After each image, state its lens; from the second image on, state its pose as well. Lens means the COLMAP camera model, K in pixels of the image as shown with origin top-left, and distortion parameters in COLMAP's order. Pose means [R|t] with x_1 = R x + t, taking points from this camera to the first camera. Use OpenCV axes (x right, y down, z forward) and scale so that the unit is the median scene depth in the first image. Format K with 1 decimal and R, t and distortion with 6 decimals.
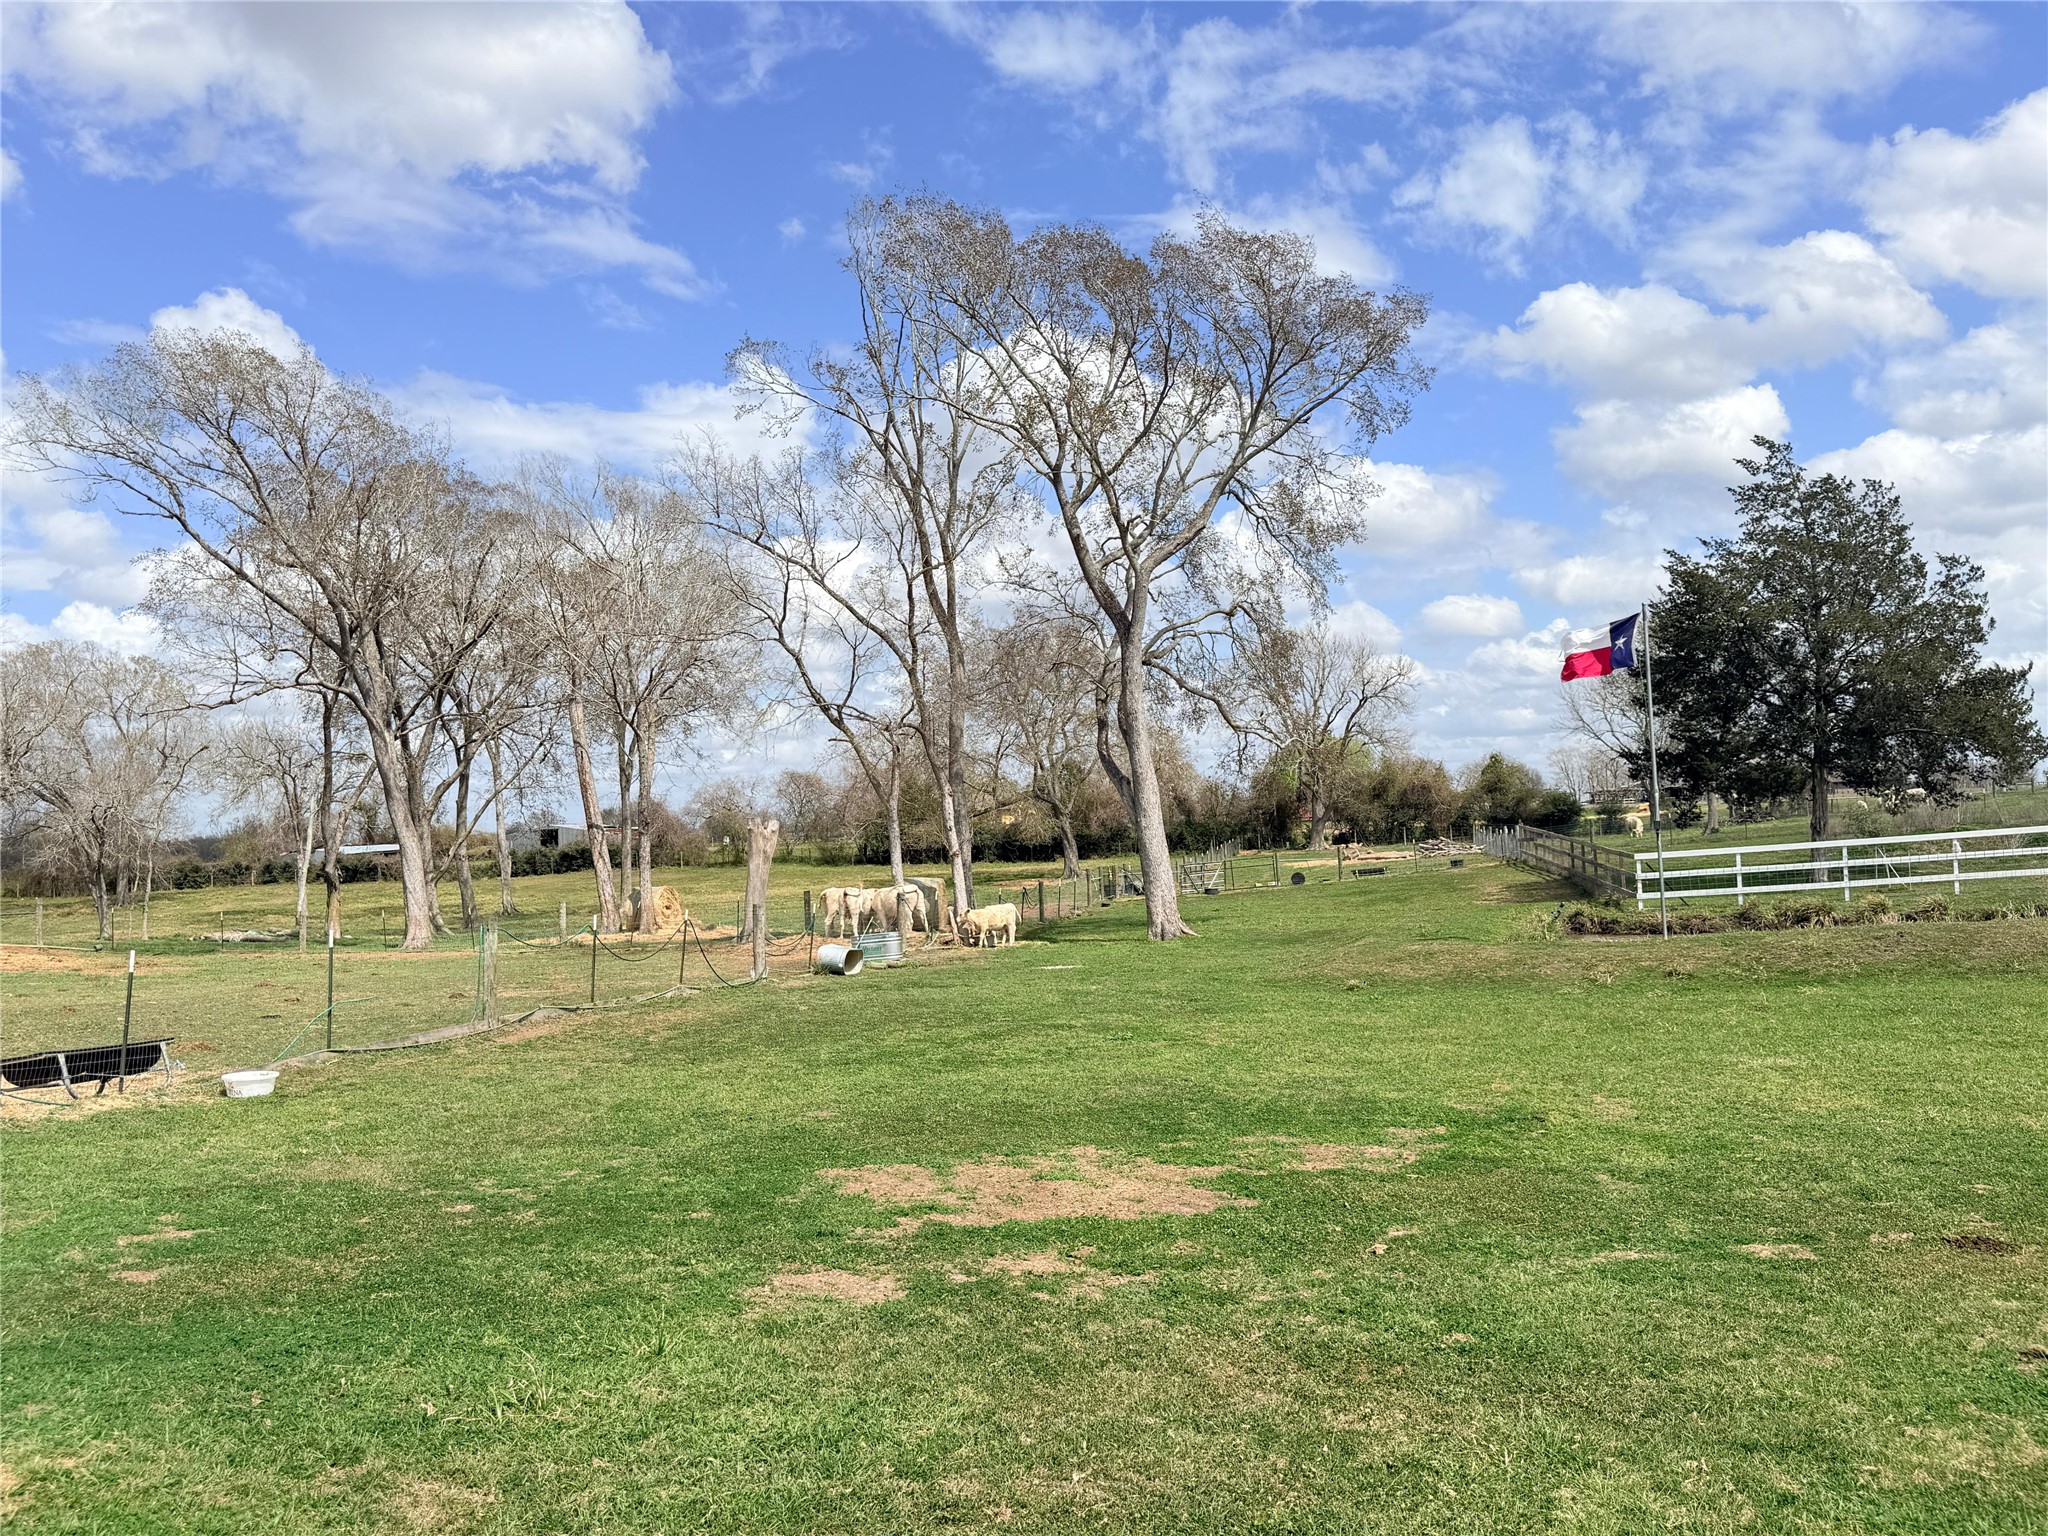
lens RADIAL K [[1639.2, 0, 1010.0], [0, 1639.2, 763.7], [0, 0, 1]] dist [0.091708, -0.175850]
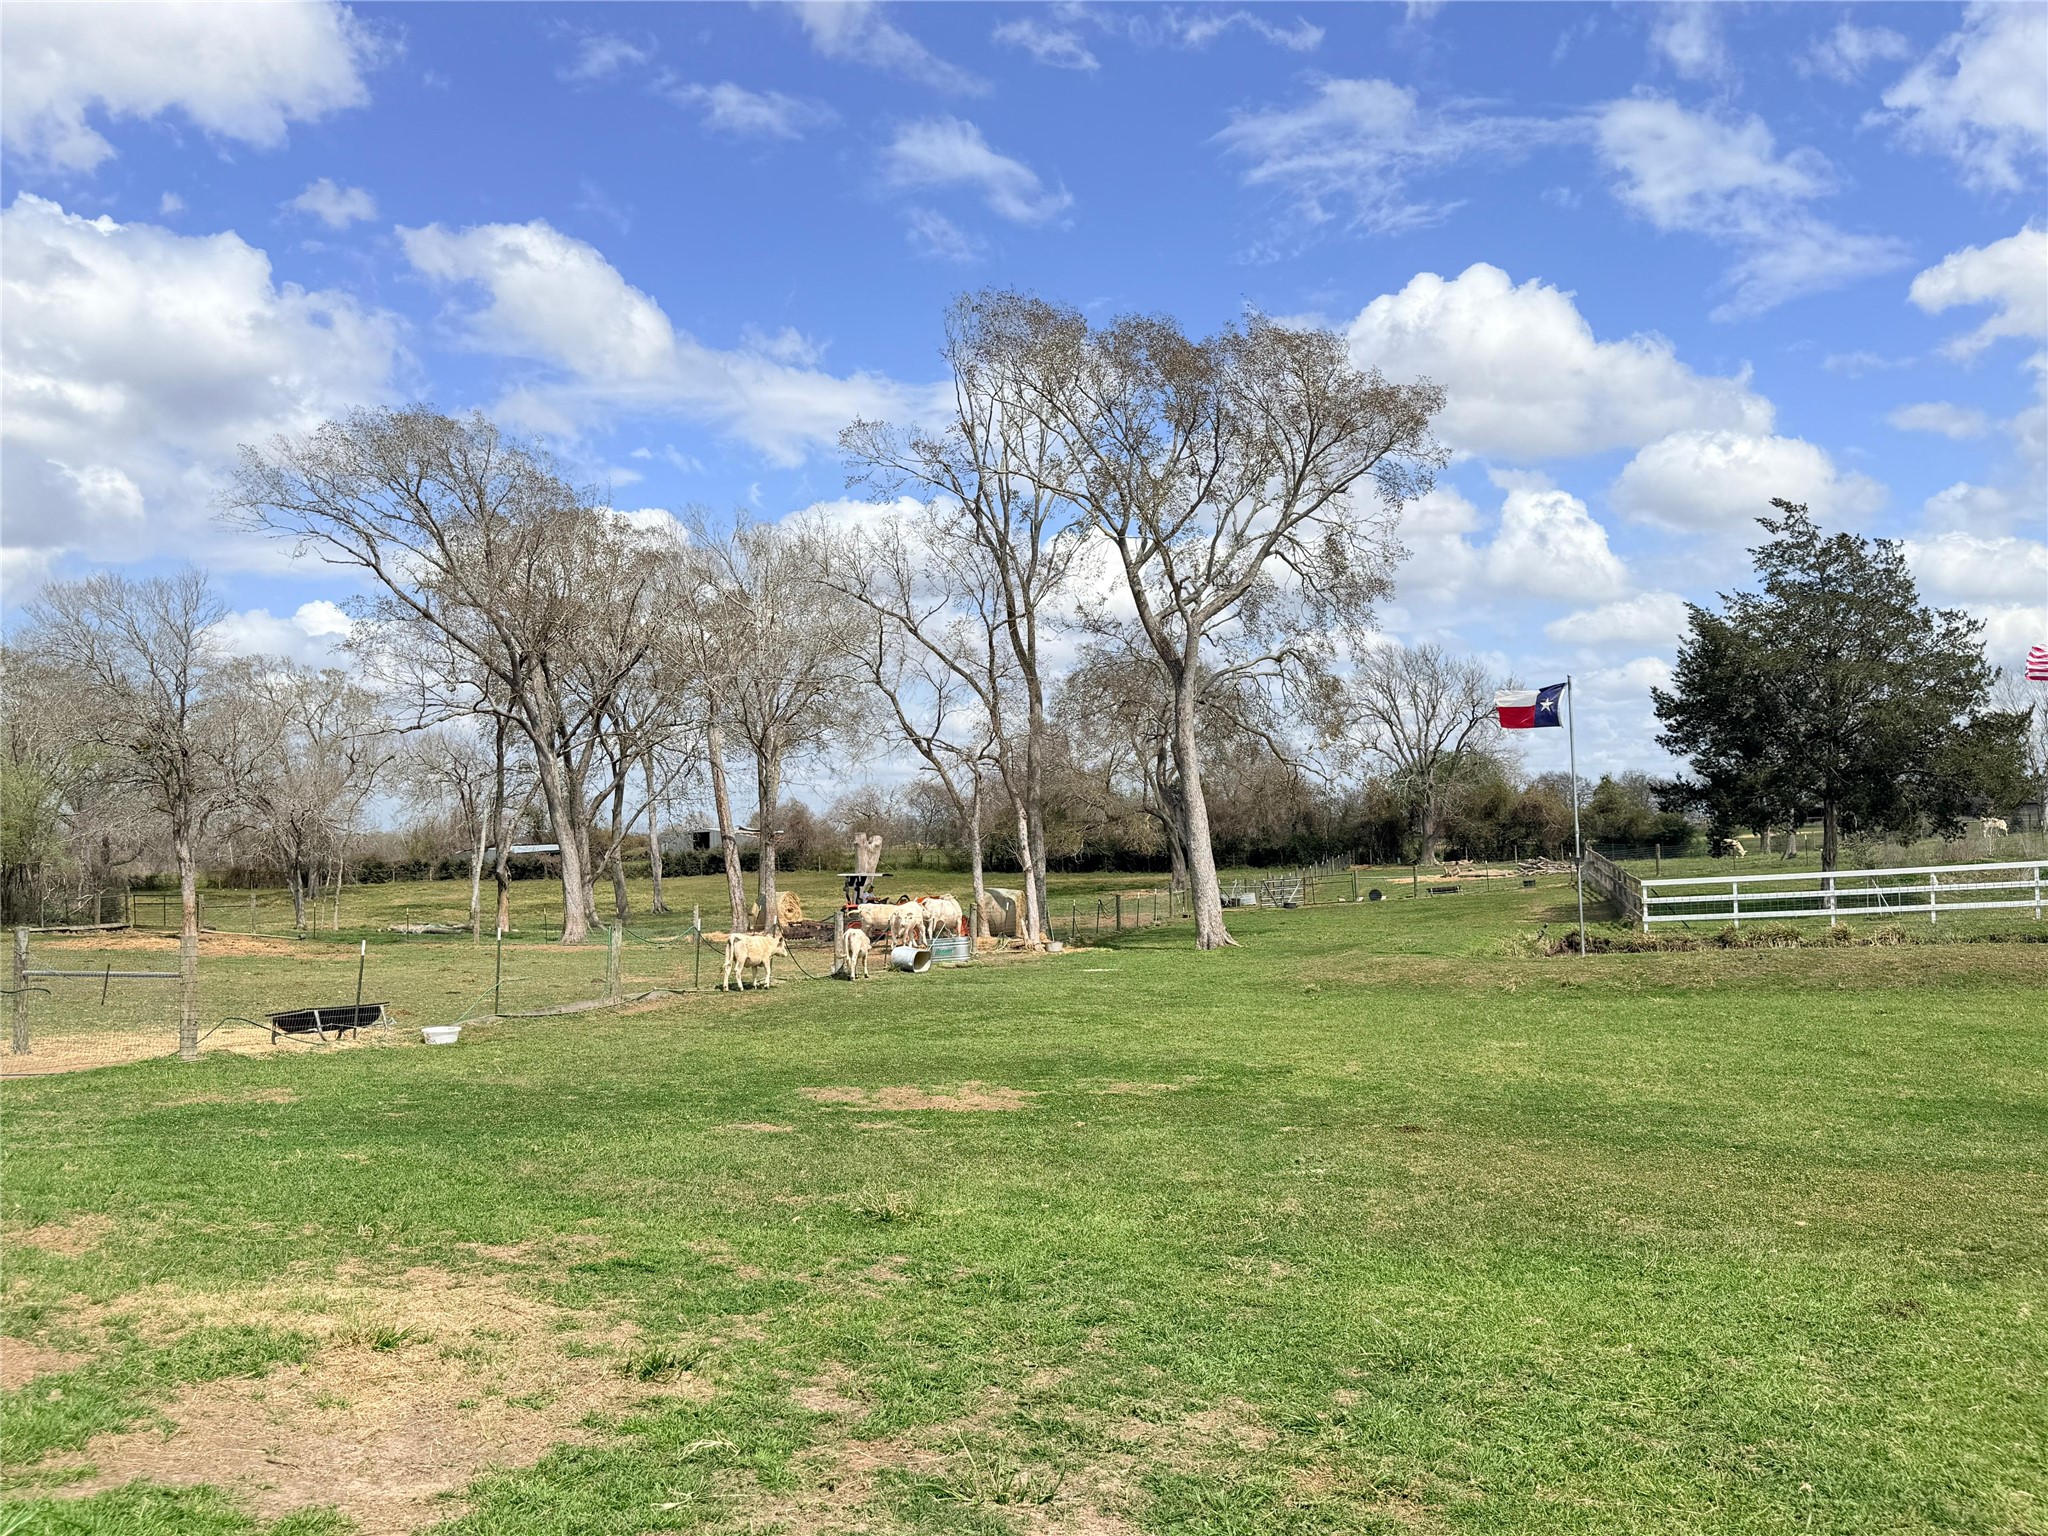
lens RADIAL K [[1639.2, 0, 1022.1], [0, 1639.2, 780.1], [0, 0, 1]] dist [0.091708, -0.175850]
pose [[0.996384, 0.012737, -0.084007, 0.052080], [-0.012183, 0.999901, 0.007107, -0.014109], [0.084090, -0.006058, 0.996440, -0.125286]]
